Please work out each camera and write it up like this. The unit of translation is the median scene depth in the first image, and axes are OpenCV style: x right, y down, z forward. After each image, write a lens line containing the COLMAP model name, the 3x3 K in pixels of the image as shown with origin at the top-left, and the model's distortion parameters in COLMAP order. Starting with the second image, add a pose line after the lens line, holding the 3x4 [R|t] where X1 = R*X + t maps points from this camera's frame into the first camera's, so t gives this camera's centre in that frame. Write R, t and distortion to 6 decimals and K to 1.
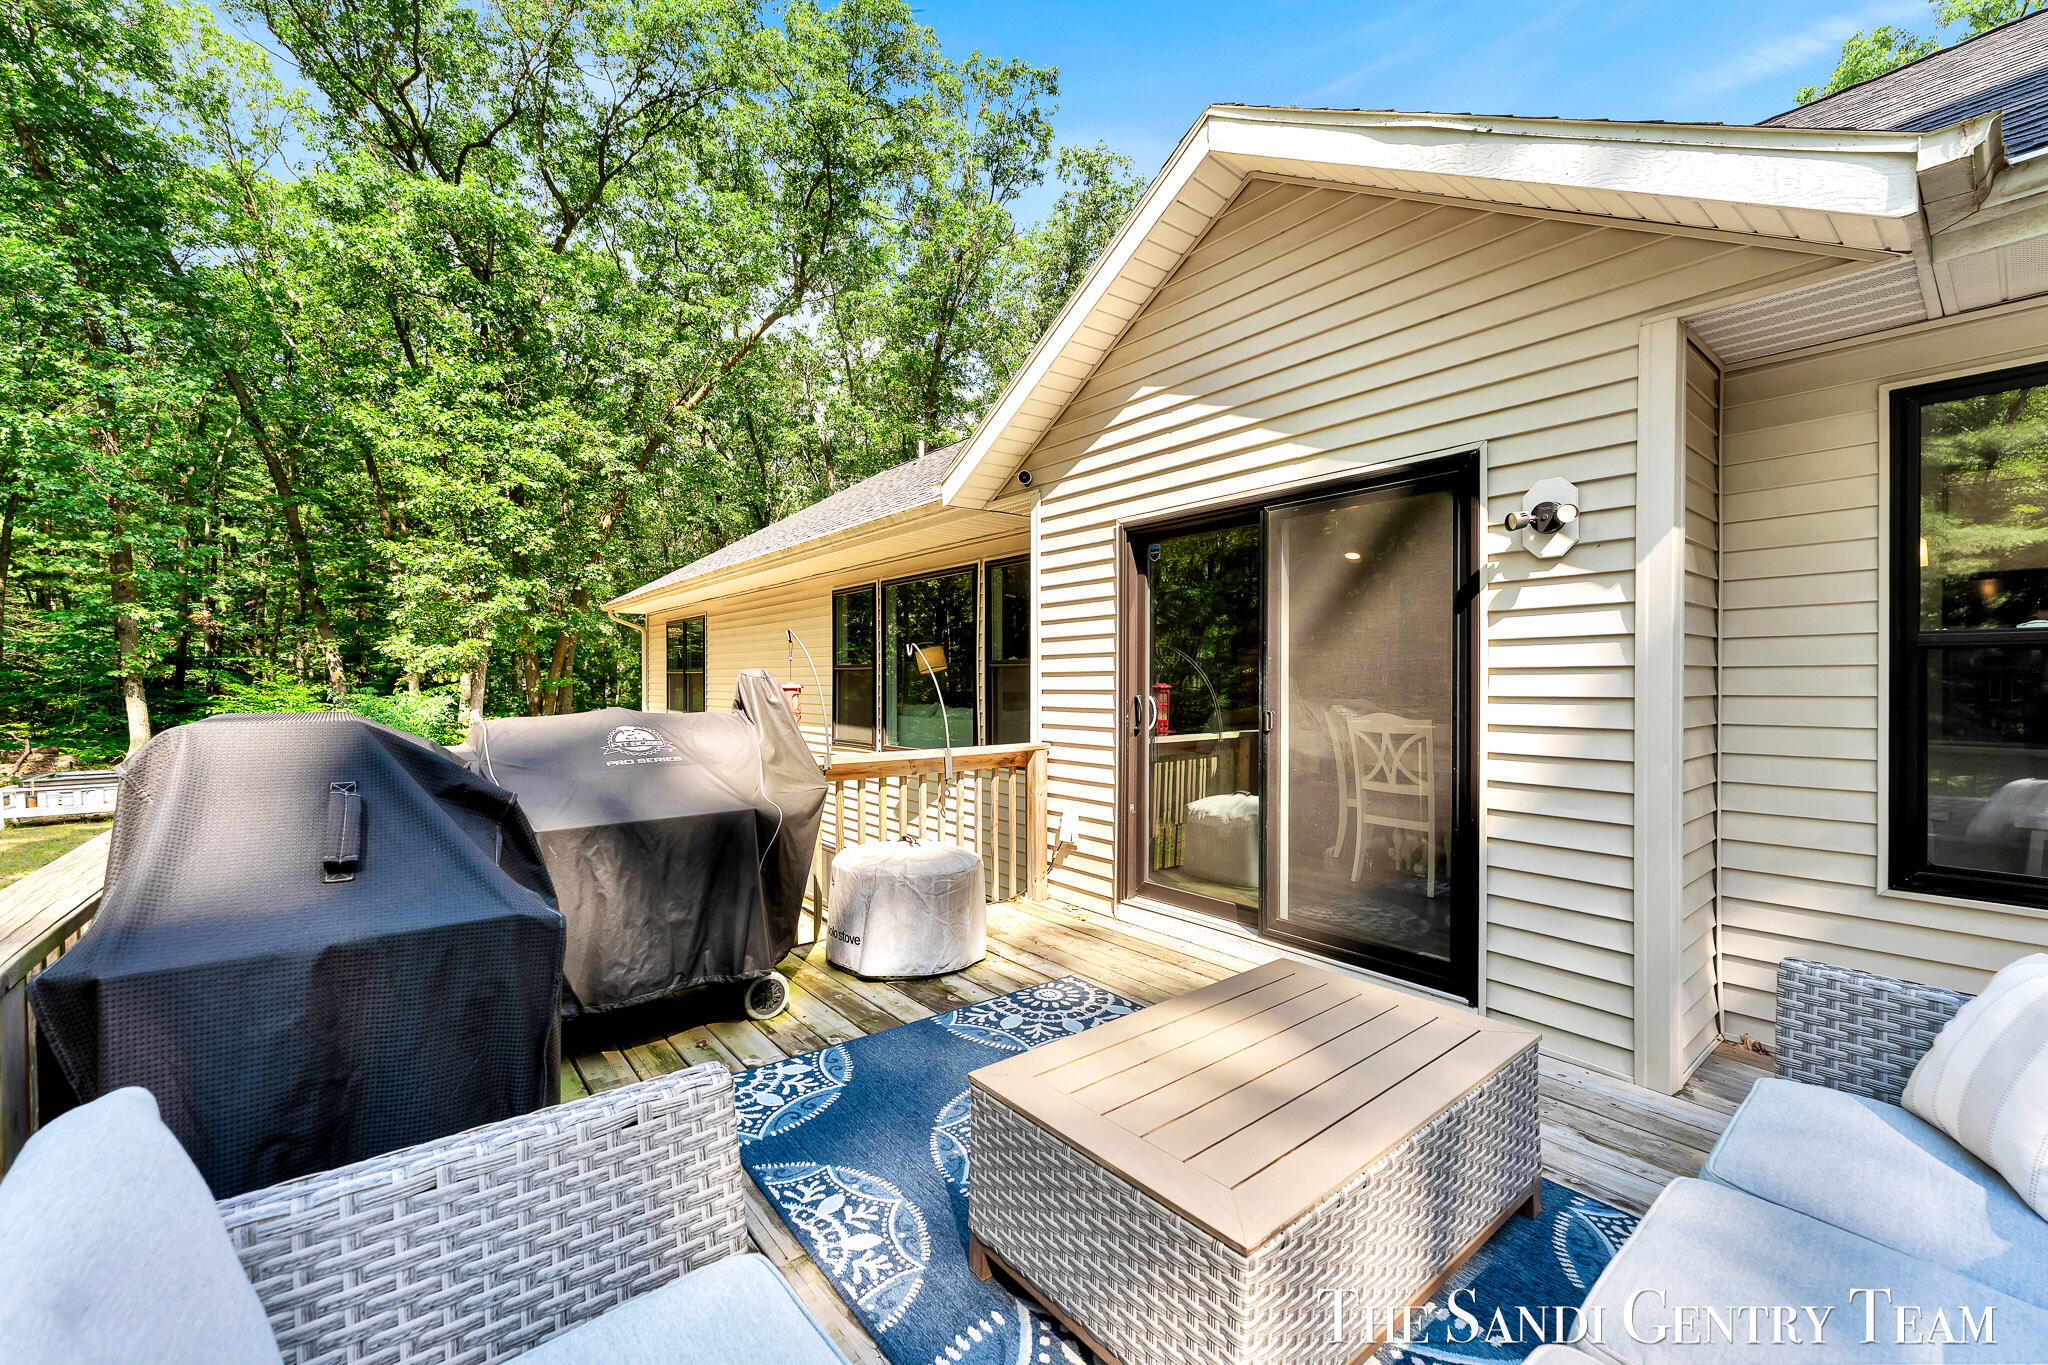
lens RADIAL K [[820.7, 0, 1016.7], [0, 820.7, 686.0], [0, 0, 1]] dist [-0.001121, 0.000020]
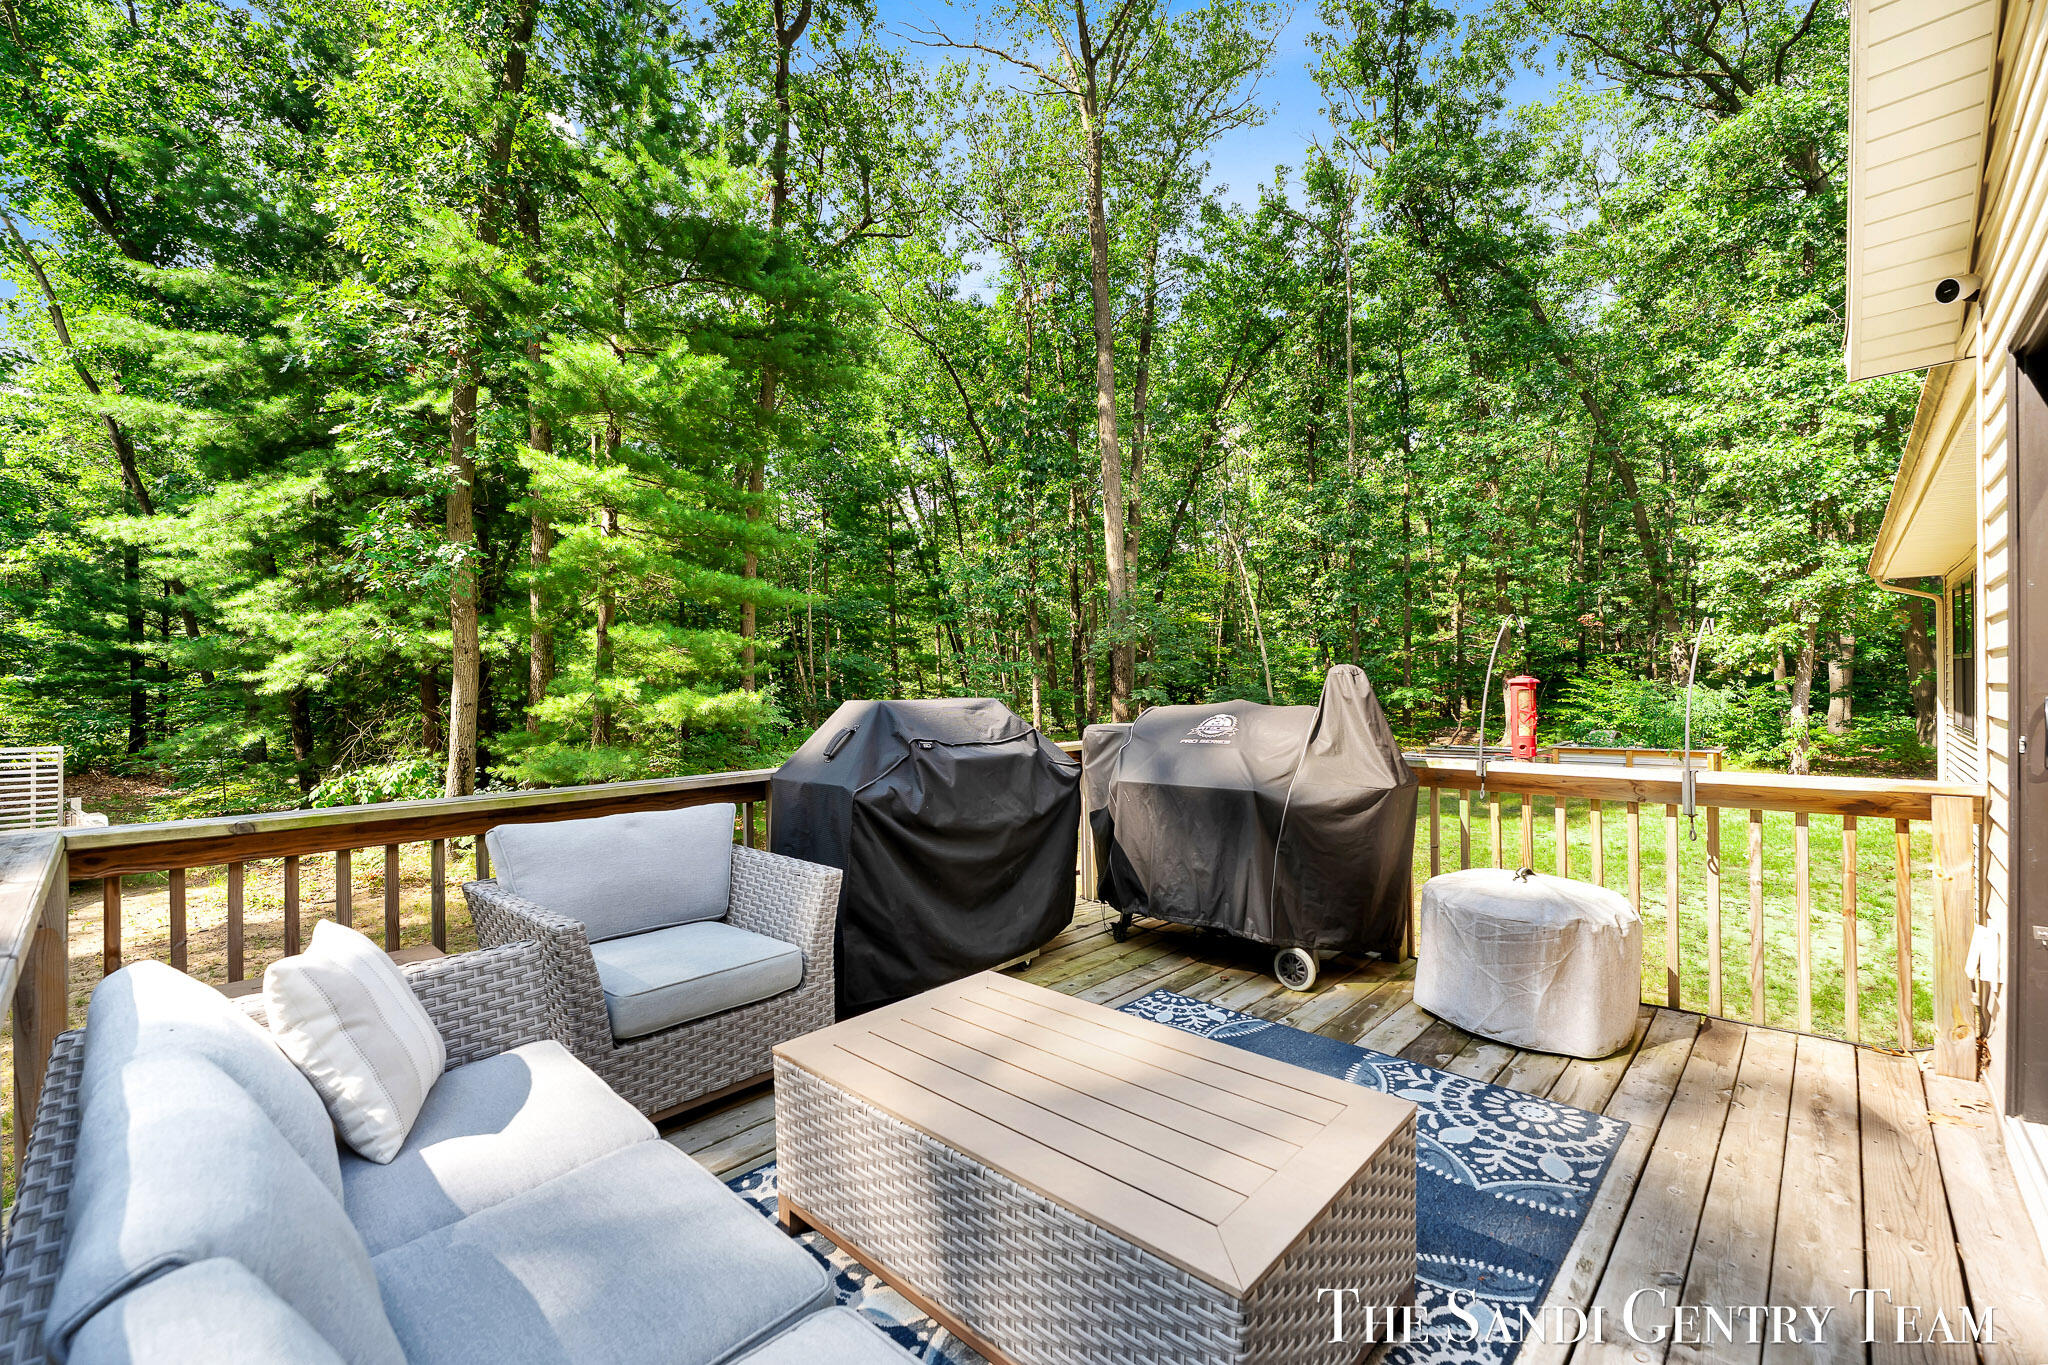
lens RADIAL K [[870.2, 0, 1024.0], [0, 870.2, 682.5], [0, 0, 1]] dist [0.003985, 0.000394]
pose [[0.142896, -0.002731, -0.989734, 0.721705], [0.007303, 0.999972, -0.001704, 0.001339], [0.989711, -0.006984, 0.142912, 0.453316]]
